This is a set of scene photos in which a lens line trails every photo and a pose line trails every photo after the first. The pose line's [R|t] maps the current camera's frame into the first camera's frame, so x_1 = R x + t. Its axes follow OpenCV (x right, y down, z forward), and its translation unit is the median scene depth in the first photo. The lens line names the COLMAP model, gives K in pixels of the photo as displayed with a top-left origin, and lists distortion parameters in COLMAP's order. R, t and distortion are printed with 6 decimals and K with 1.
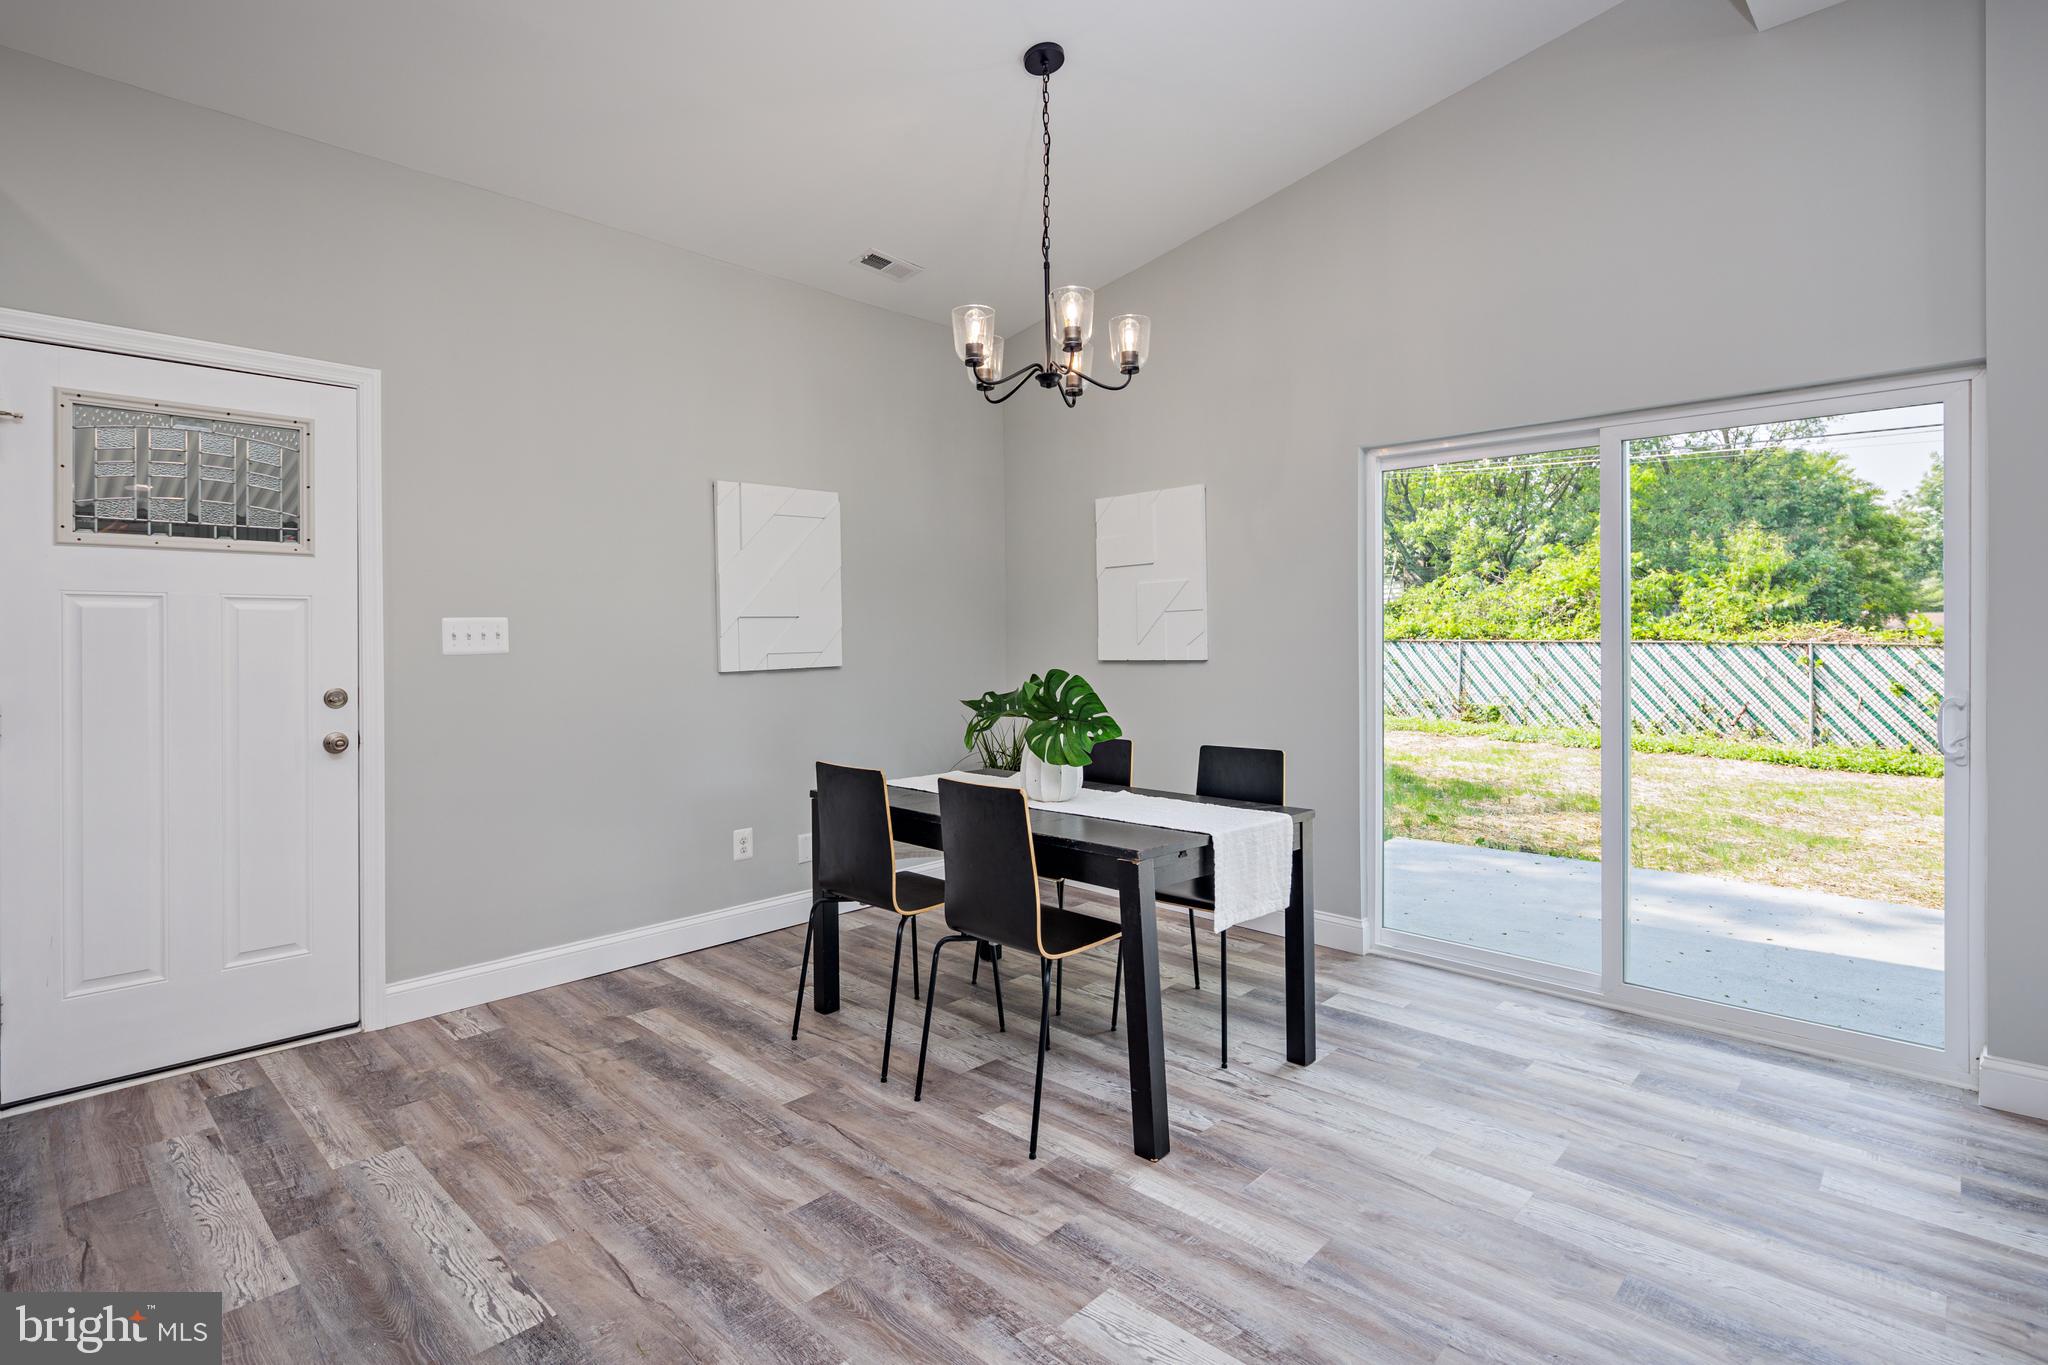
lens RADIAL K [[1000.4, 0, 1017.0], [0, 1000.4, 622.3], [0, 0, 1]] dist [0.002153, -0.000108]
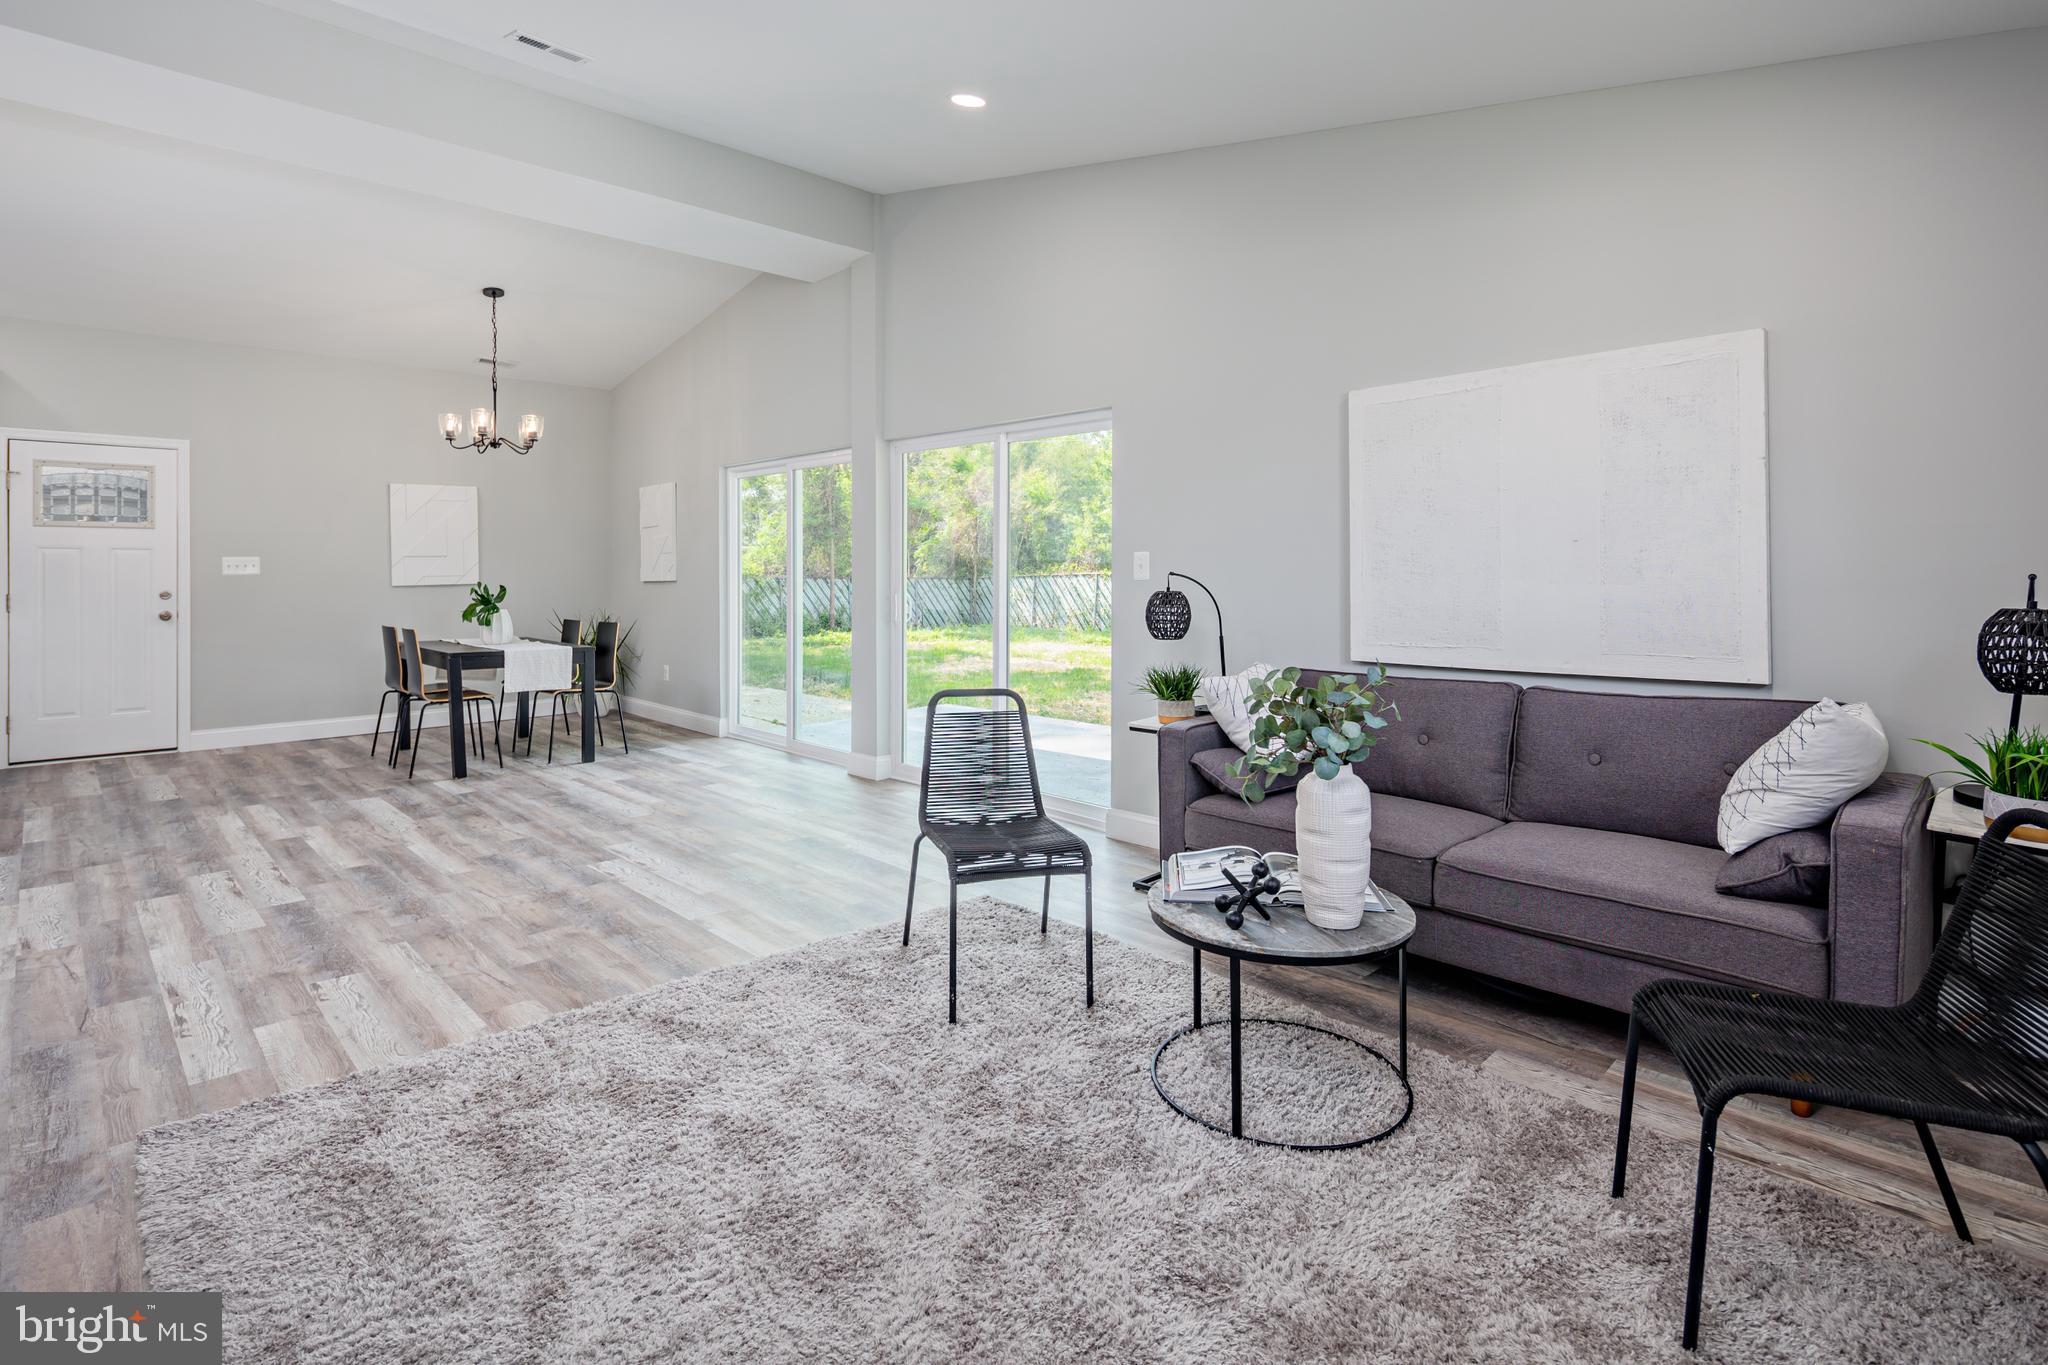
lens RADIAL K [[1006.7, 0, 1023.4], [0, 1006.7, 555.4], [0, 0, 1]] dist [-0.001541, -0.000410]
pose [[0.999457, 0.001973, -0.032900, 1.195276], [-0.001948, 0.999998, 0.000820, -0.014141], [0.032901, -0.000755, 0.999458, -1.062109]]
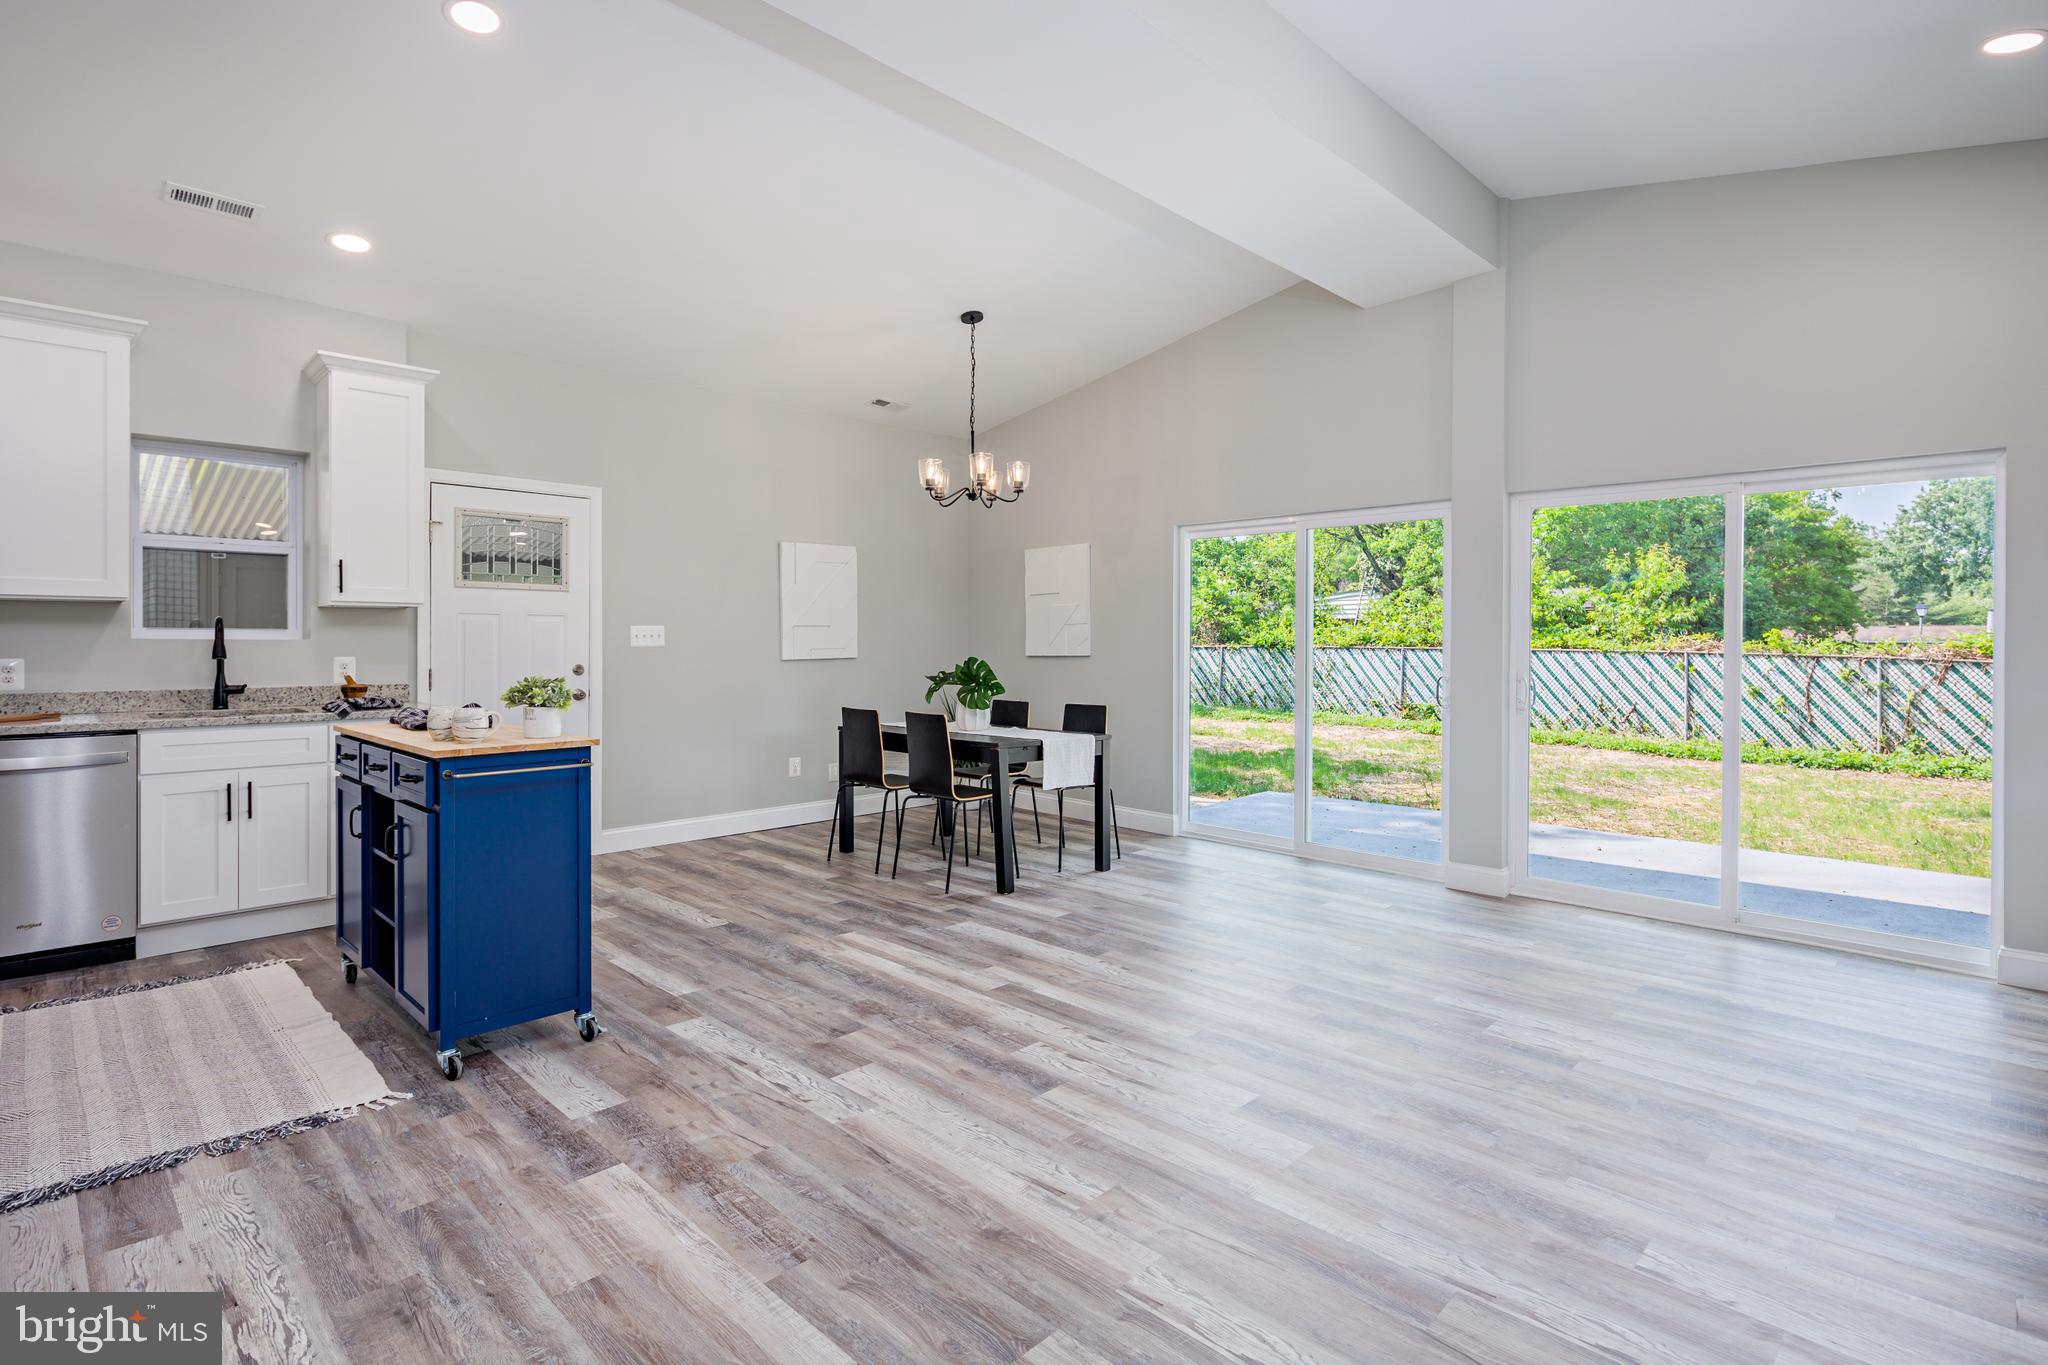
lens RADIAL K [[1000.4, 0, 1017.0], [0, 1000.4, 622.3], [0, 0, 1]] dist [0.002153, -0.000108]
pose [[0.999784, 0.008609, -0.018940, 0.144857], [-0.008694, 0.999952, -0.004415, -0.009086], [0.018901, 0.004579, 0.999811, -0.781623]]
